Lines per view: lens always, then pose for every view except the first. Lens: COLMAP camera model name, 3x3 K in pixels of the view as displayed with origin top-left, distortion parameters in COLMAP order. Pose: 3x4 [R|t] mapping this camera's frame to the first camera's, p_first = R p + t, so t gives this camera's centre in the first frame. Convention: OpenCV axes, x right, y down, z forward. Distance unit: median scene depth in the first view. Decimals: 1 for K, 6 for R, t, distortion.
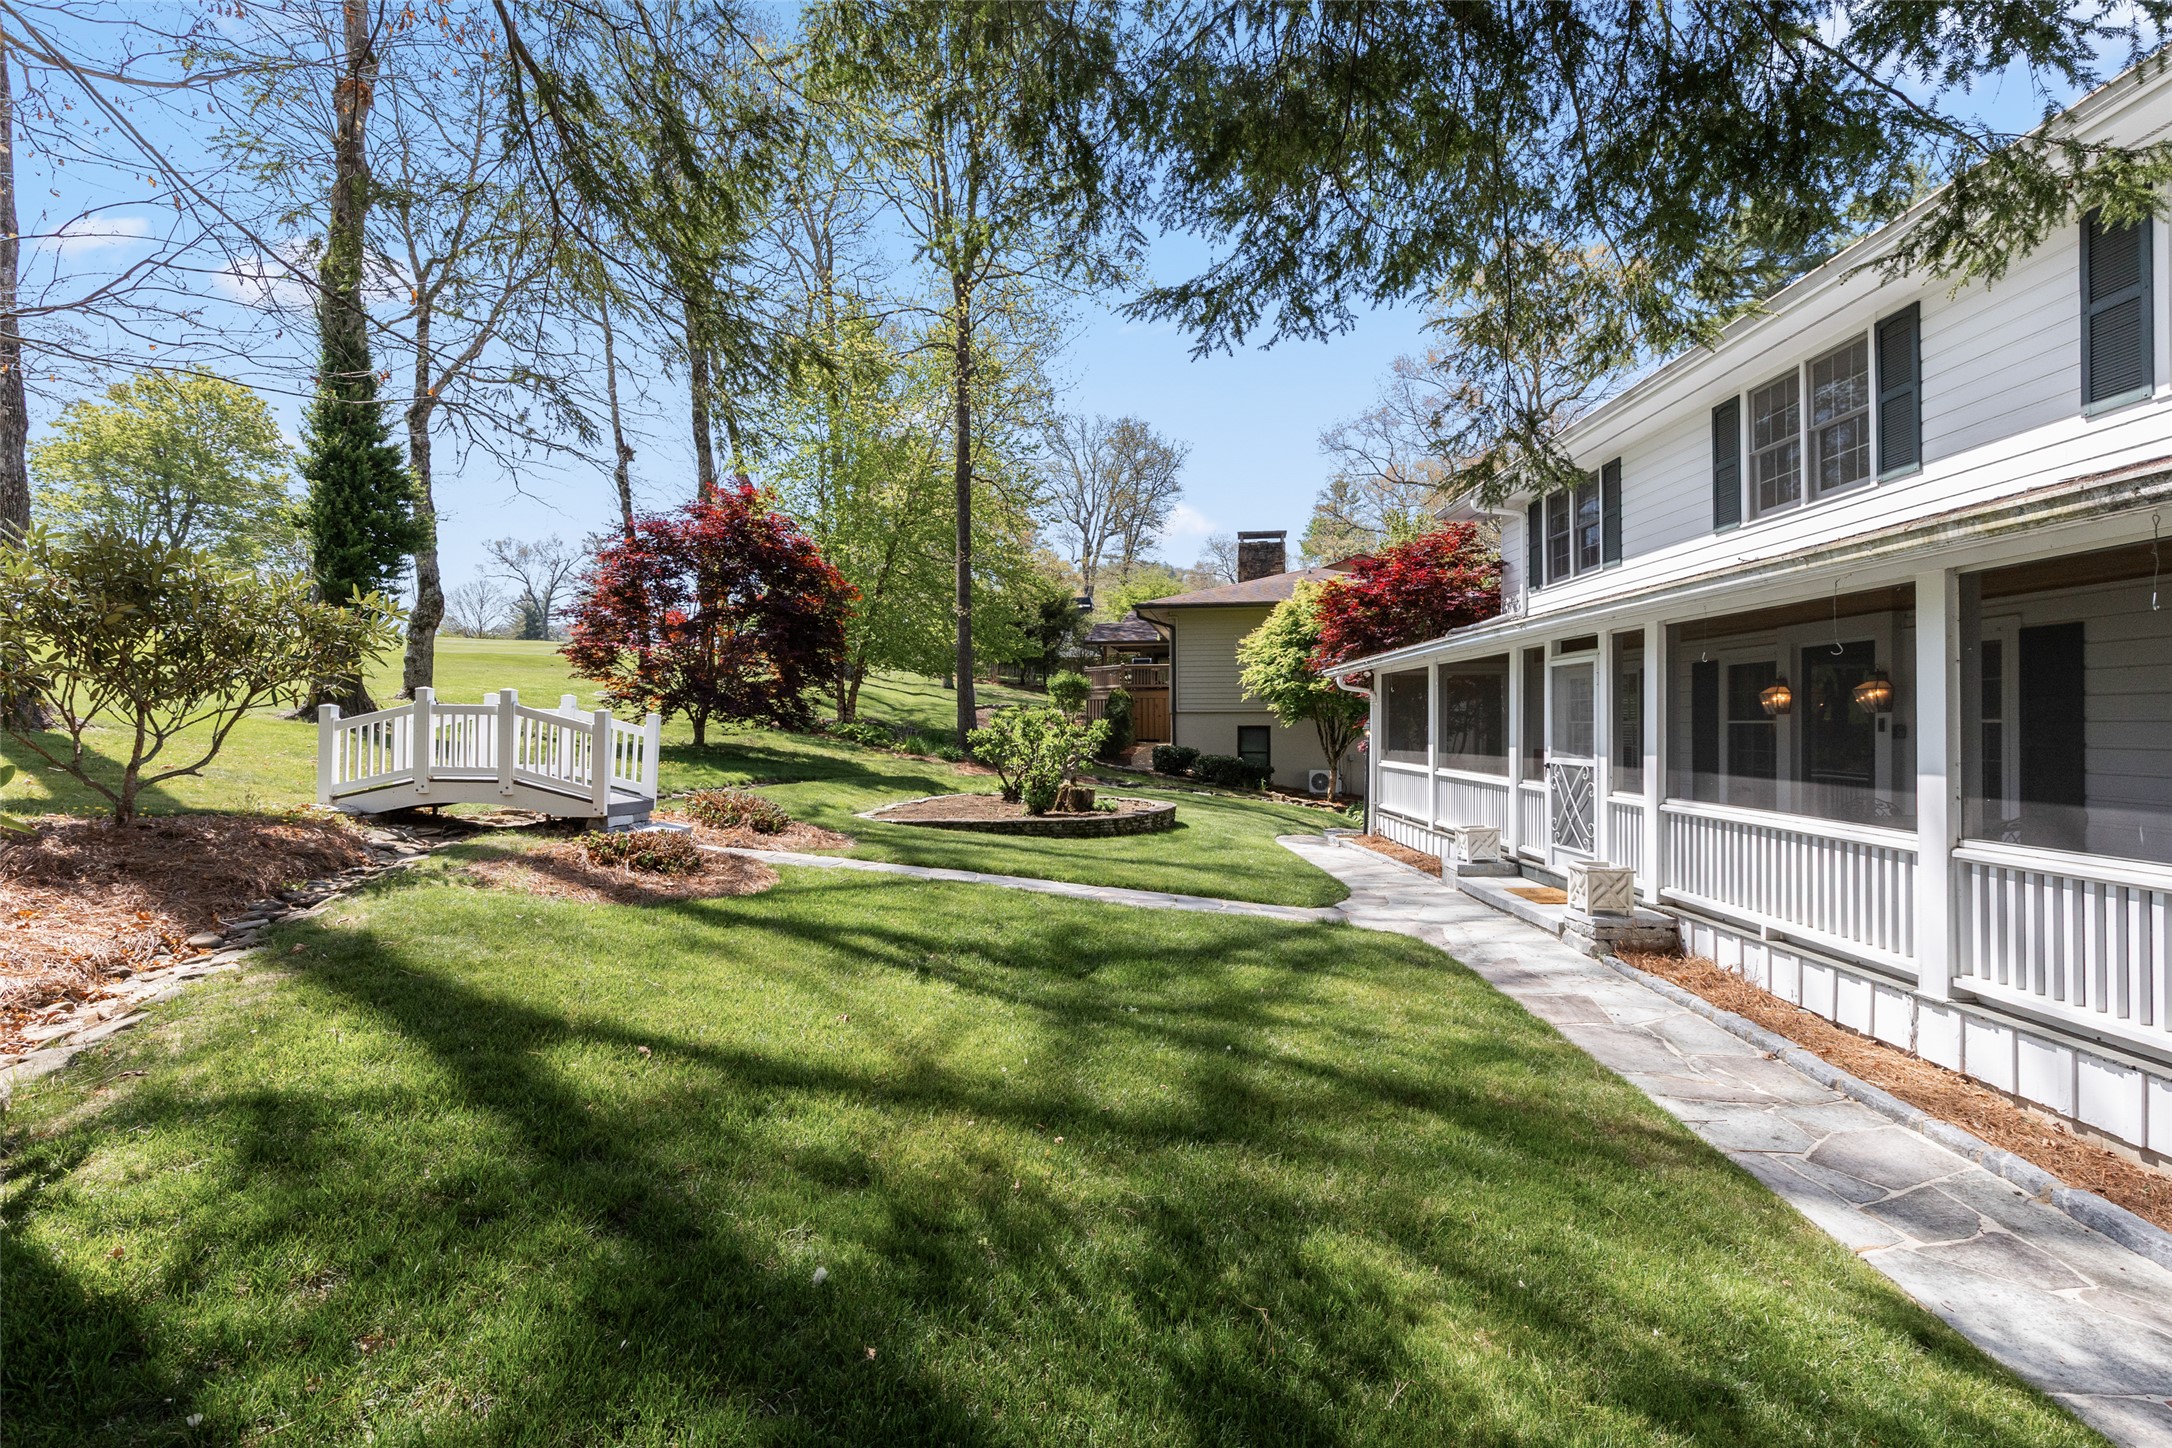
lens RADIAL K [[996.3, 0, 1140.2], [0, 996.3, 715.3], [0, 0, 1]] dist [-0.000088, 0.000035]
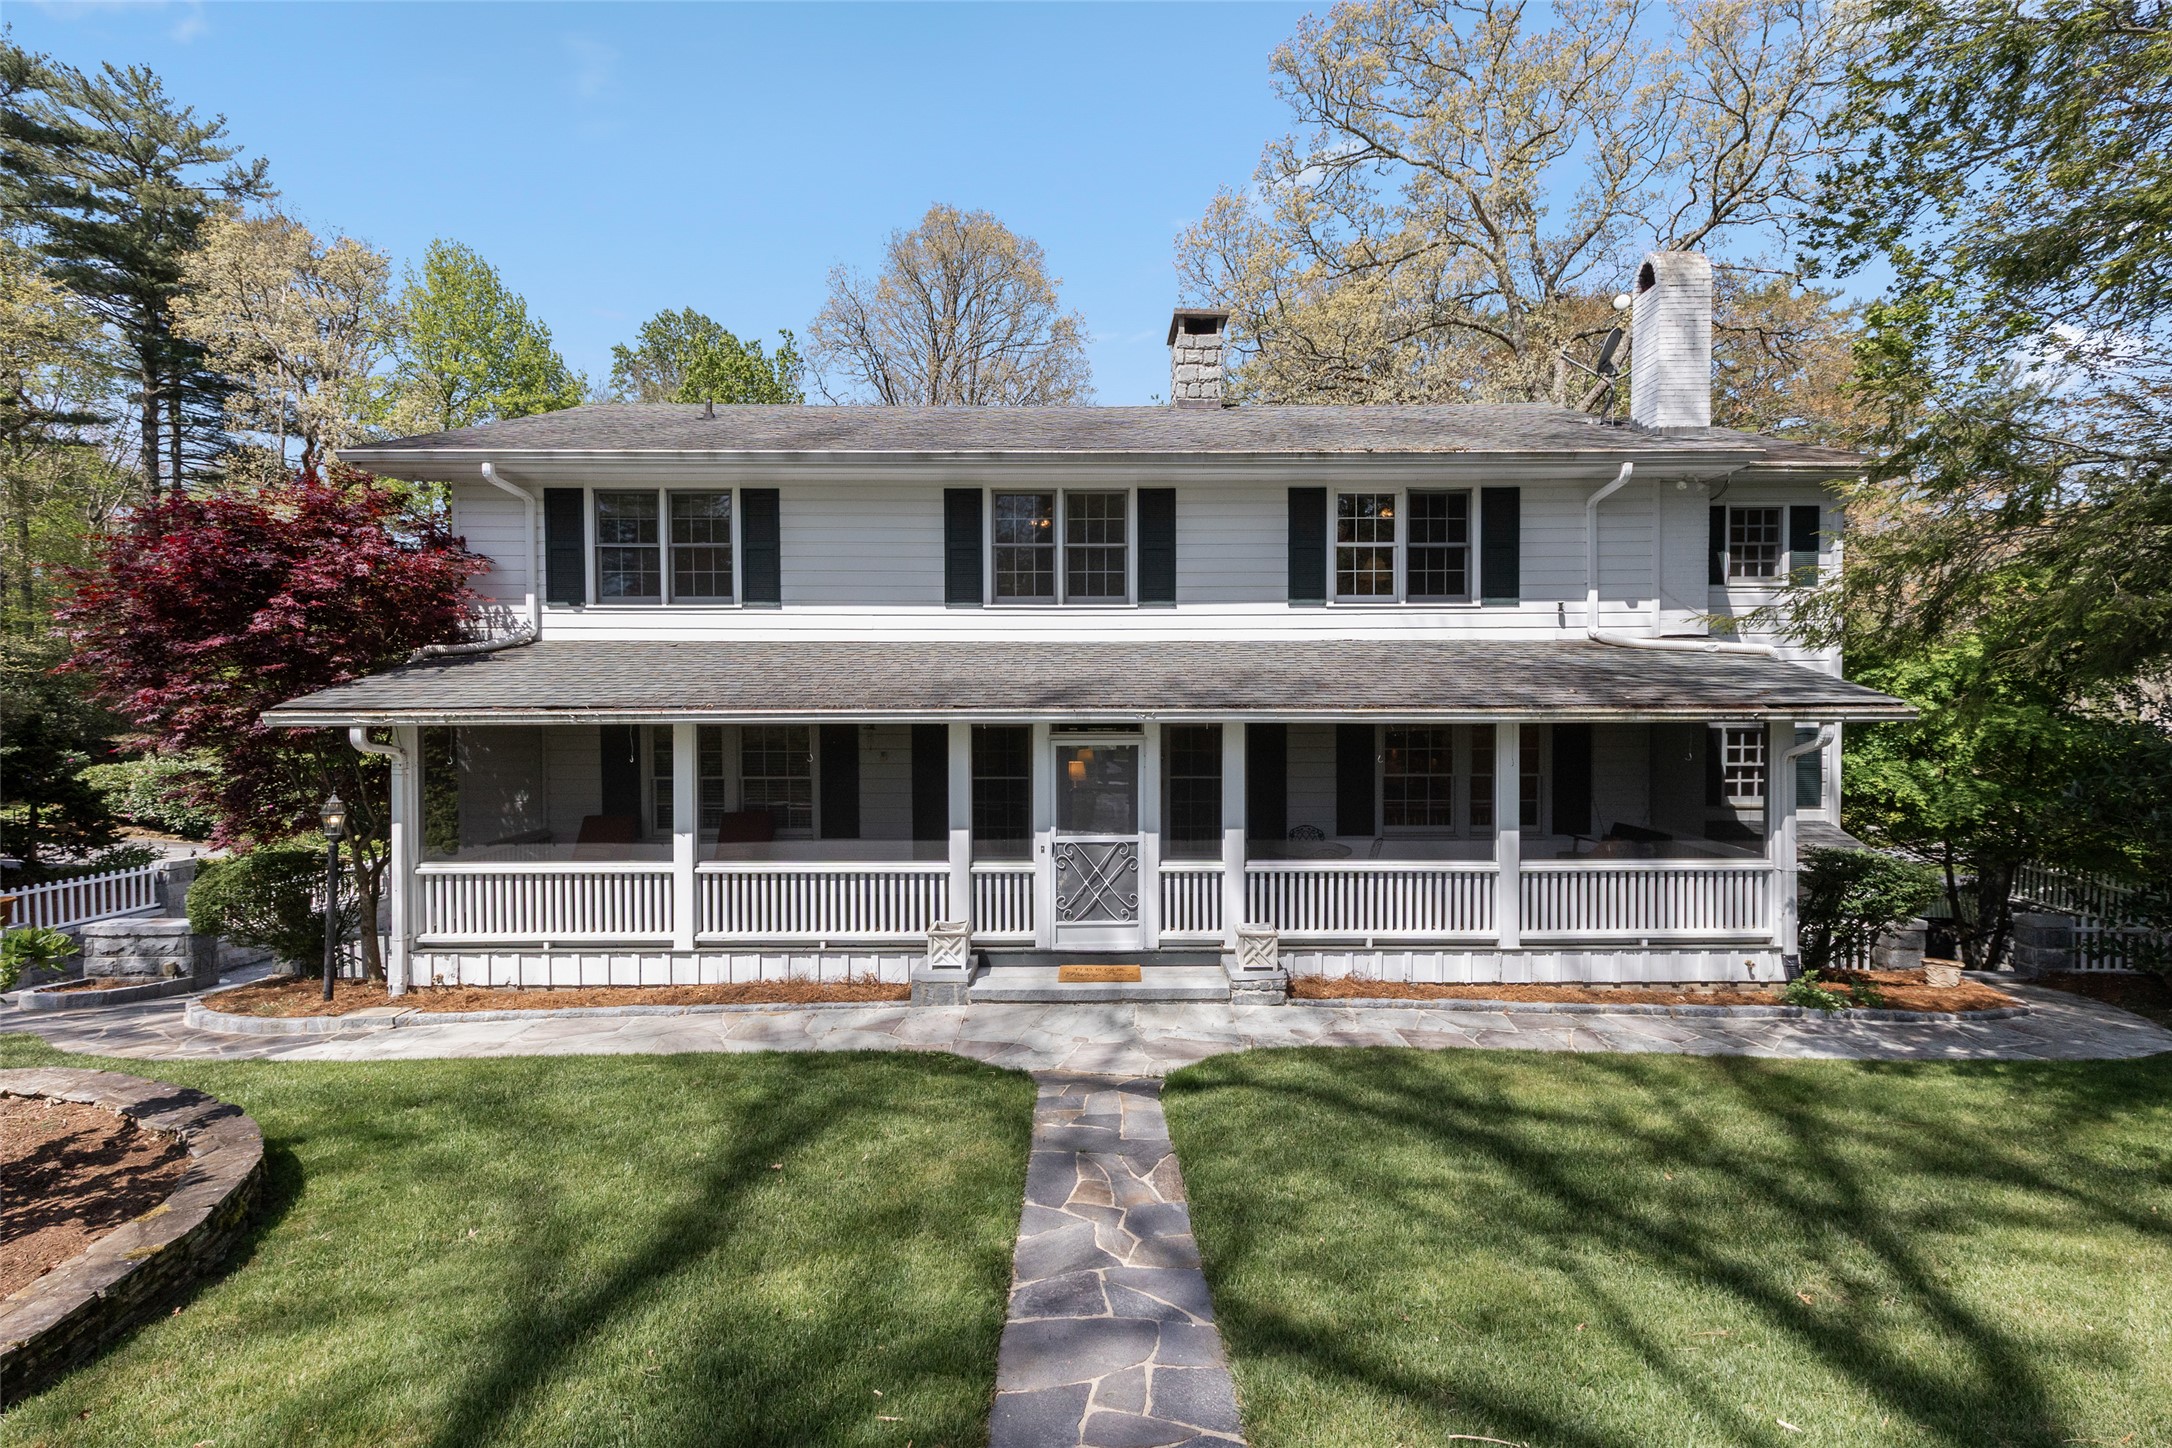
lens RADIAL K [[997.2, 0, 1095.7], [0, 997.2, 736.6], [0, 0, 1]] dist [0.002527, 0.000452]
pose [[0.022844, -0.029687, 0.999298, -0.525106], [-0.007649, 0.999525, 0.029869, -0.079084], [-0.999710, -0.008326, 0.022606, 0.850908]]
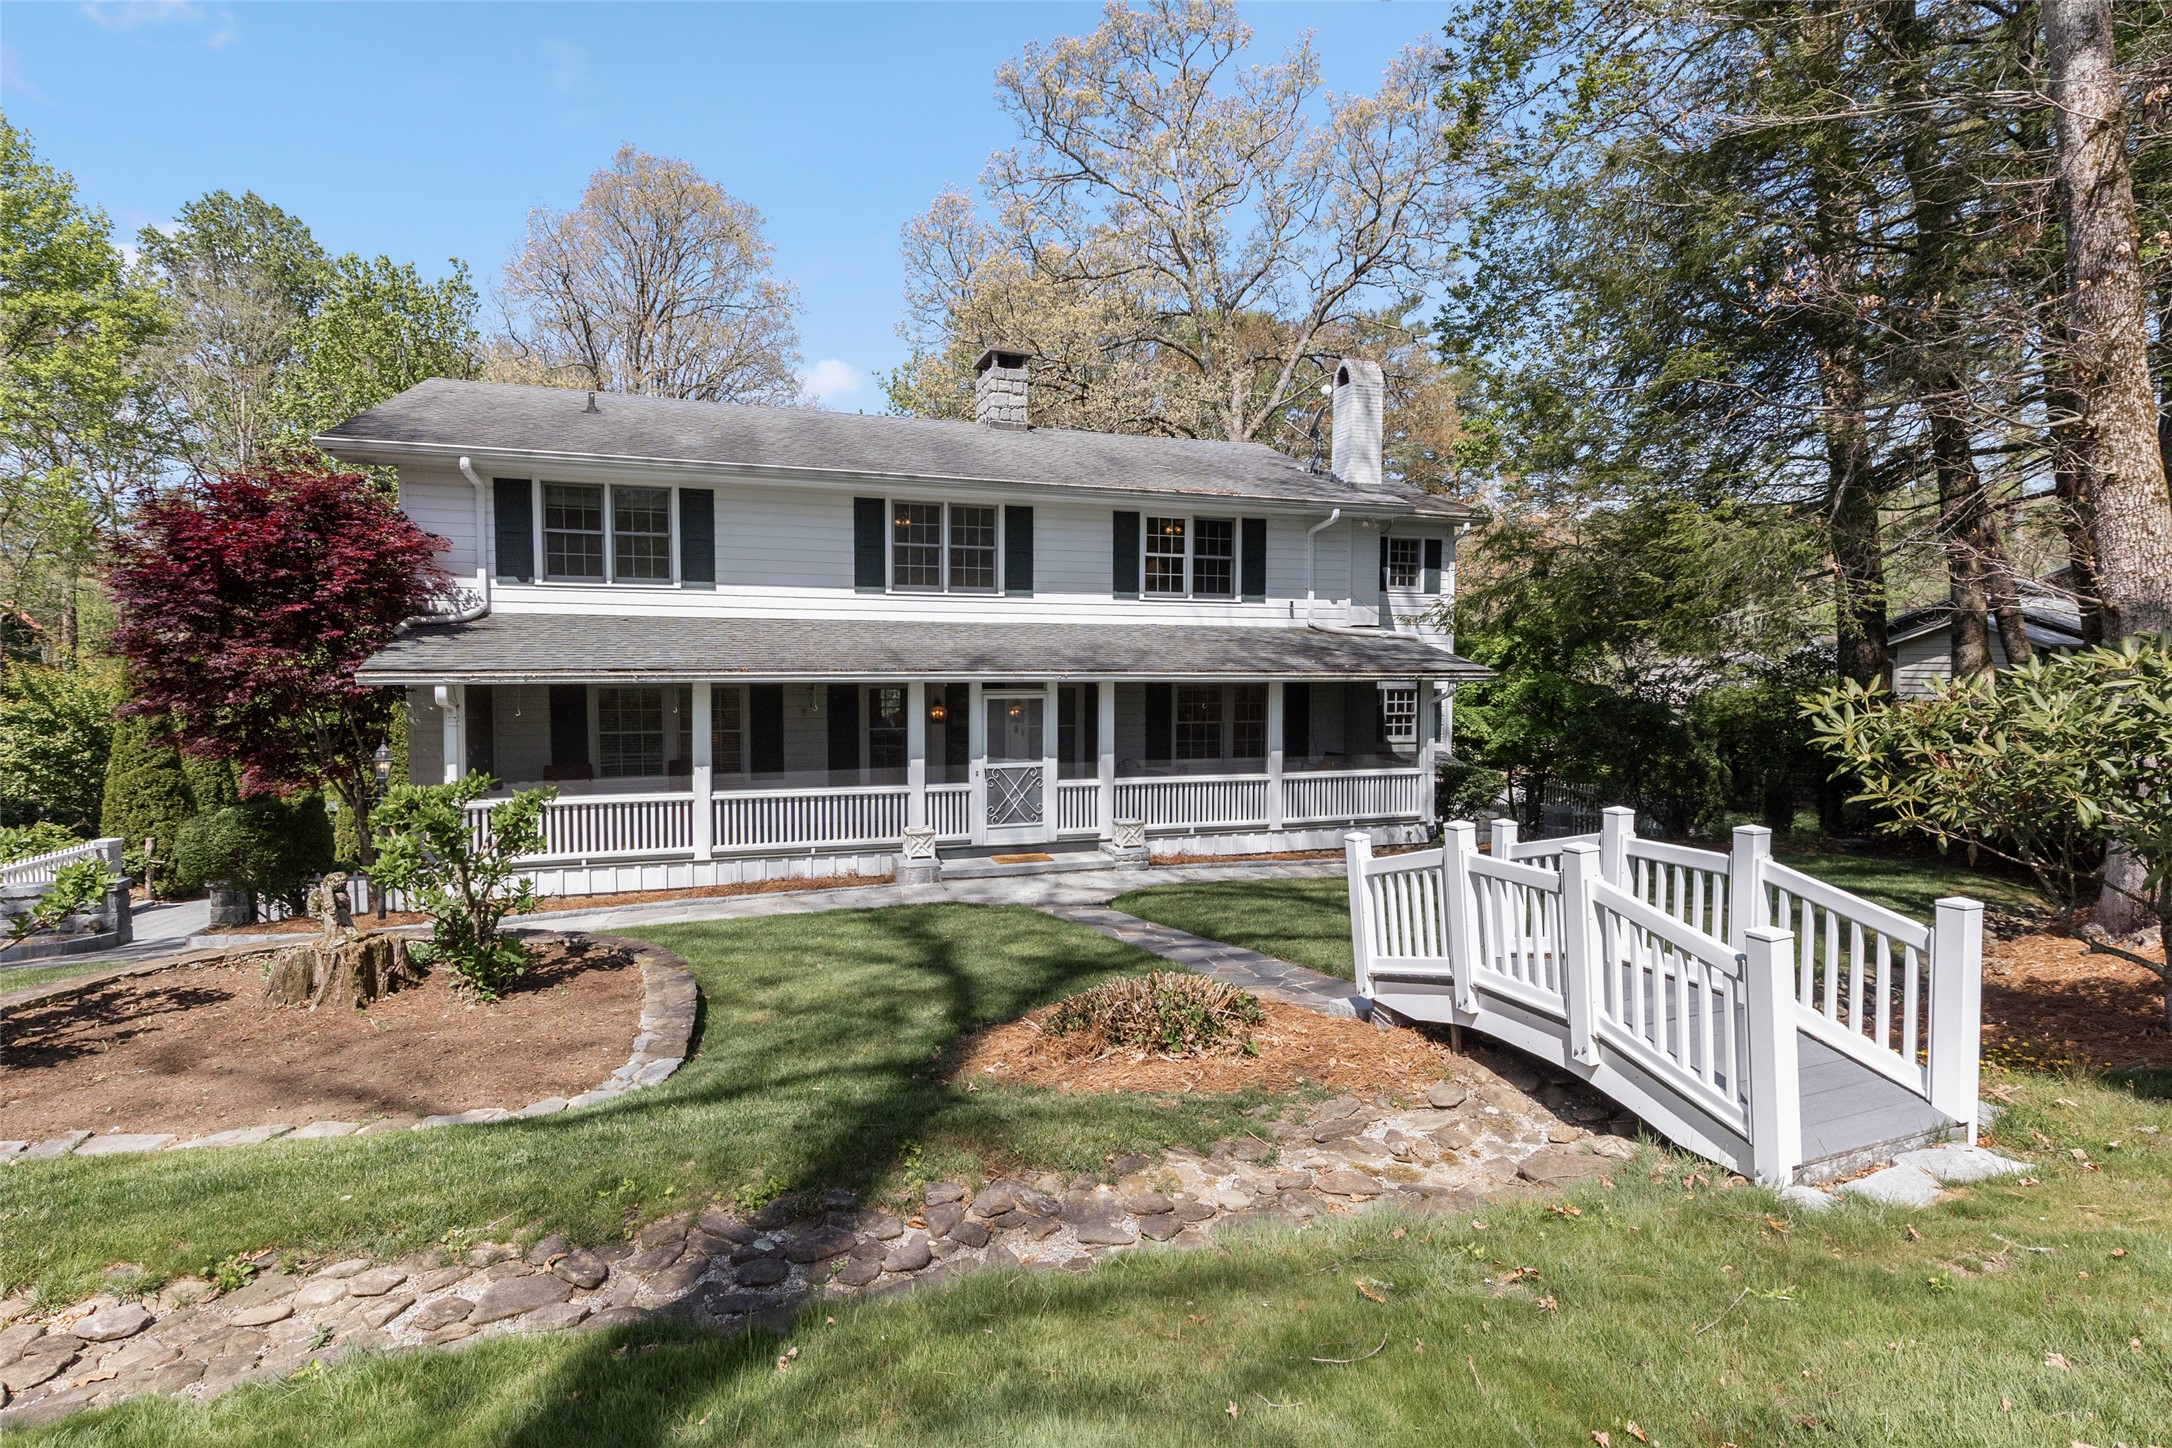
lens RADIAL K [[1044.3, 0, 1093.6], [0, 1044.3, 747.9], [0, 0, 1]] dist [0.001218, 0.000337]
pose [[-0.299070, -0.058965, 0.952408, -0.919565], [-0.006266, 0.998189, 0.059832, -0.061200], [-0.954211, 0.011926, -0.298898, 1.170718]]
